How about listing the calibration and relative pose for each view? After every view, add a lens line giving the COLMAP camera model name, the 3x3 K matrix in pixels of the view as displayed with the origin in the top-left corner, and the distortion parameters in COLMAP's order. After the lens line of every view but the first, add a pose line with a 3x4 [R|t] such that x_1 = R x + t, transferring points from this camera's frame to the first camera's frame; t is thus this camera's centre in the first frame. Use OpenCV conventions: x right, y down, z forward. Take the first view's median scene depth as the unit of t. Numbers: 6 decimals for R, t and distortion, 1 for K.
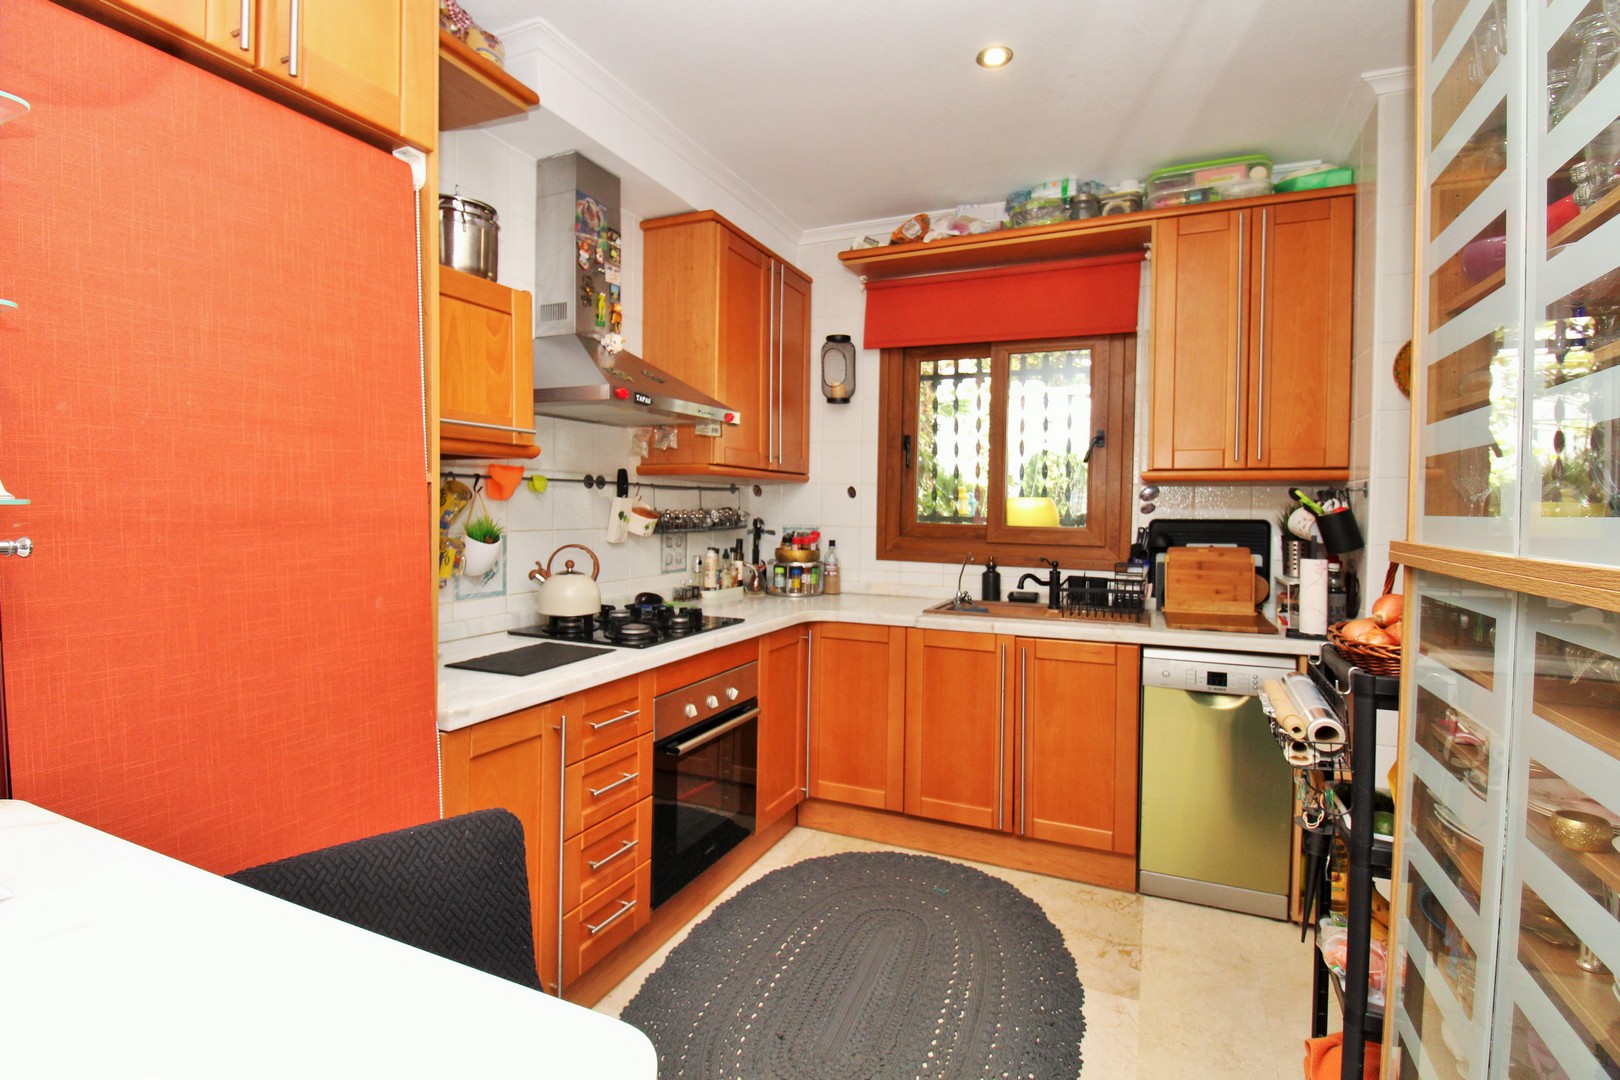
lens RADIAL K [[770.8, 0, 812.0], [0, 770.8, 521.7], [0, 0, 1]] dist [0.001385, -0.013246]
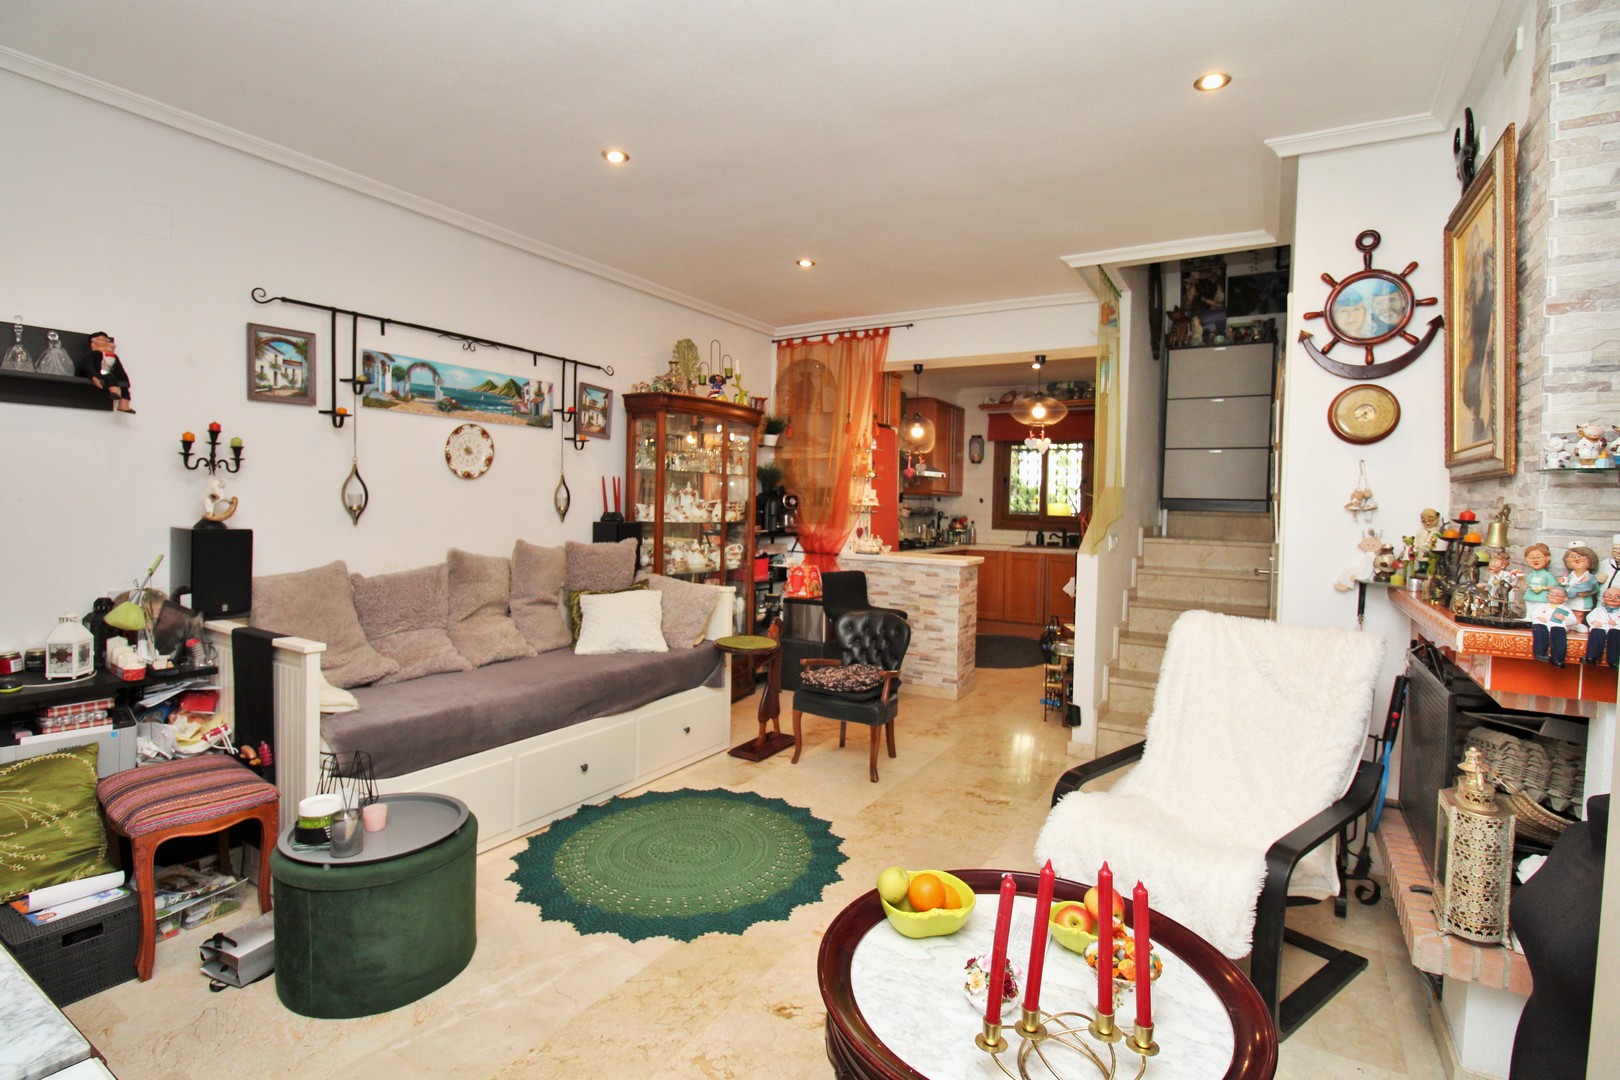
lens RADIAL K [[757.5, 0, 816.3], [0, 757.5, 516.6], [0, 0, 1]] dist [-0.000153, -0.000098]
pose [[0.993402, 0.009473, -0.114294, -0.212558], [-0.010139, 0.999935, -0.005248, 0.031966], [0.114237, 0.006372, 0.993433, -1.566283]]
